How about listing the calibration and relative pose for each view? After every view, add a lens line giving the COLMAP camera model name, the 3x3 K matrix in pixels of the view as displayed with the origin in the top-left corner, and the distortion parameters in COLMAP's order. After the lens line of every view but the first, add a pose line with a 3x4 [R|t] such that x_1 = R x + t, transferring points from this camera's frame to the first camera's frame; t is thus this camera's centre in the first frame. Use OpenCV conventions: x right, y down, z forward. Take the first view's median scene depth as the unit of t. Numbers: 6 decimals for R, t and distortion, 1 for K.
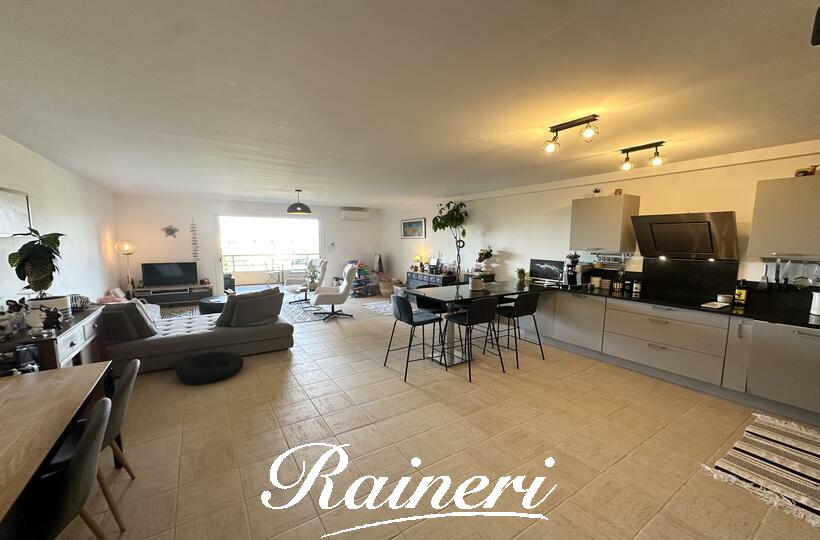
lens RADIAL K [[321.7, 0, 410.0], [0, 321.7, 270.0], [0, 0, 1]] dist [-0.007041, -0.000144]
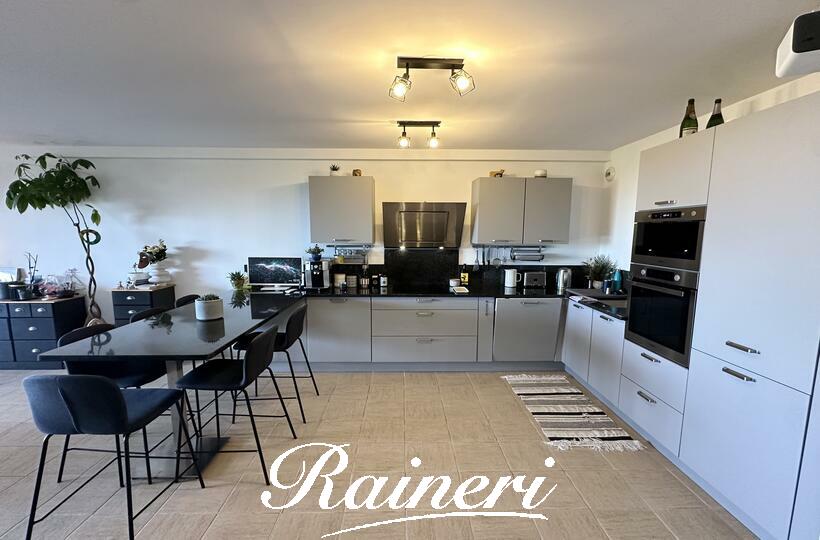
lens RADIAL K [[377.2, 0, 410.1], [0, 377.2, 280.0], [0, 0, 1]] dist [-0.009397, 0.000100]
pose [[0.526377, -0.111775, 0.842872, -0.149439], [0.078861, 0.993466, 0.082497, -0.030044], [-0.846586, 0.023046, 0.531752, 0.339395]]
